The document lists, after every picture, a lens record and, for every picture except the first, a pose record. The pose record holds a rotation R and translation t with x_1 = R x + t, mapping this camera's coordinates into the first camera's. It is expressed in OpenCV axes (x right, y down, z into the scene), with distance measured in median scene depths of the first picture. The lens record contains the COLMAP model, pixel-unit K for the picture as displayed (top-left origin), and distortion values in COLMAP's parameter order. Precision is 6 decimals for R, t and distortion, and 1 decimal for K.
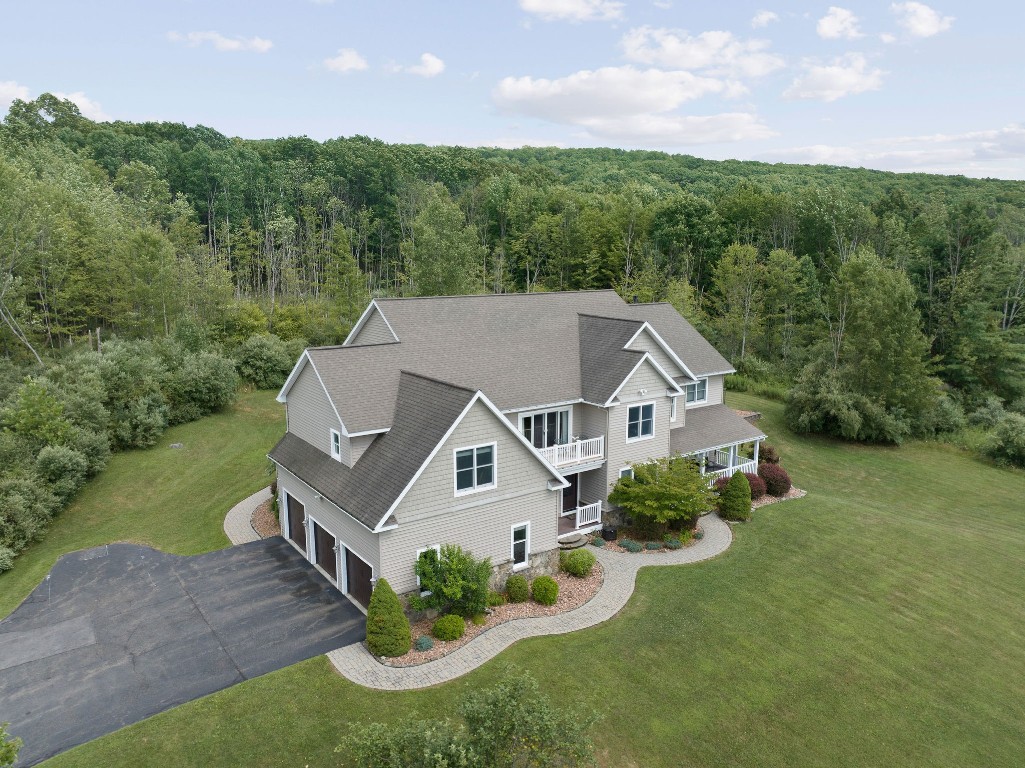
lens RADIAL K [[743.3, 0, 516.1], [0, 743.3, 382.9], [0, 0, 1]] dist [-0.039014, 0.002102]
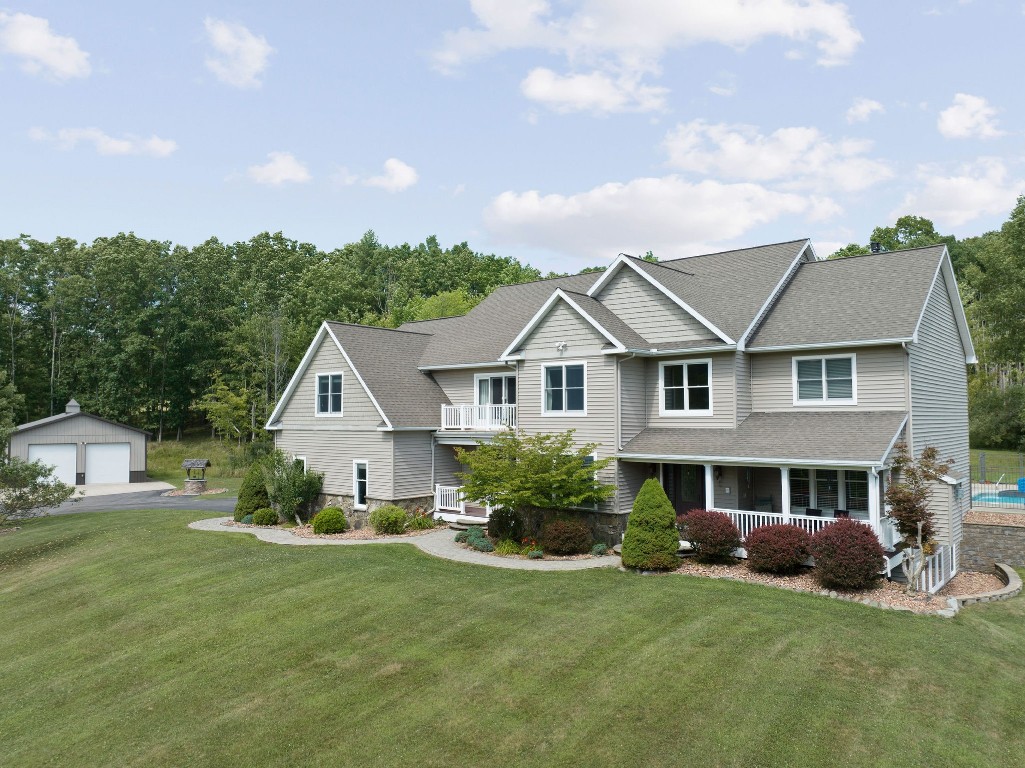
lens RADIAL K [[743.3, 0, 516.1], [0, 743.3, 382.9], [0, 0, 1]] dist [-0.039014, 0.002102]
pose [[0.236938, -0.046855, -0.970394, 0.999500], [-0.166212, 0.982155, -0.088006, 0.137958], [0.957201, 0.182143, 0.224922, 0.937955]]
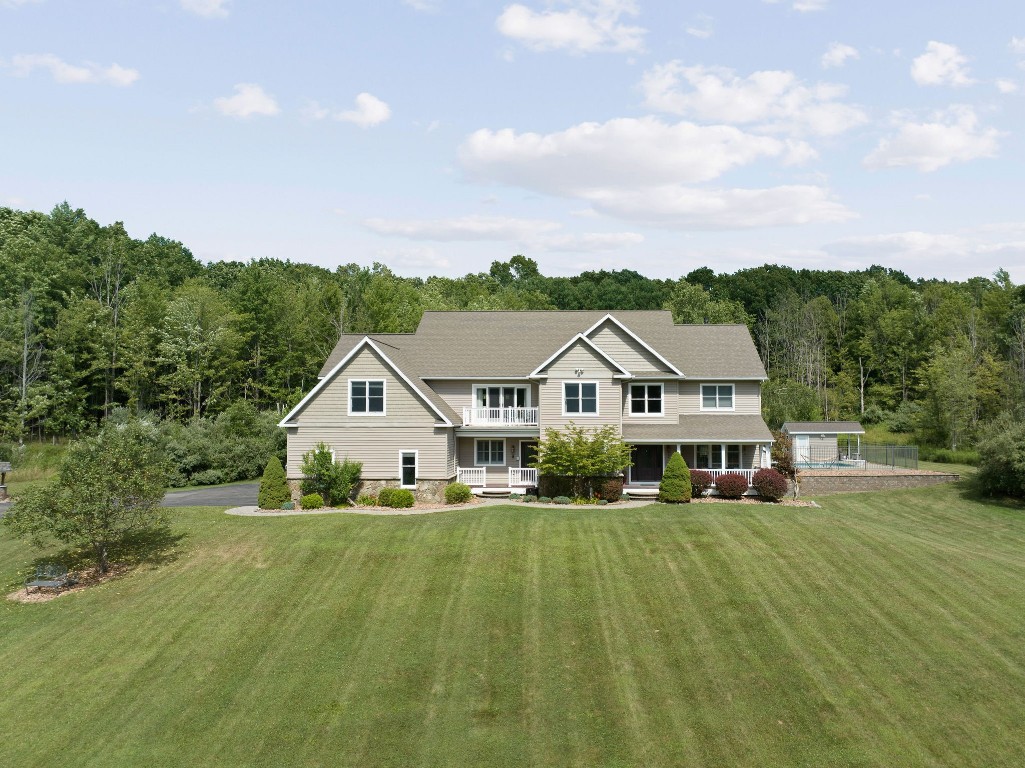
lens RADIAL K [[743.5, 0, 566.2], [0, 743.5, 386.9], [0, 0, 1]] dist [-0.003698, 0.000454]
pose [[0.791019, -0.023847, -0.611327, 0.965849], [-0.107643, 0.978226, -0.177443, 0.273216], [0.602247, 0.206166, 0.771229, 0.168110]]
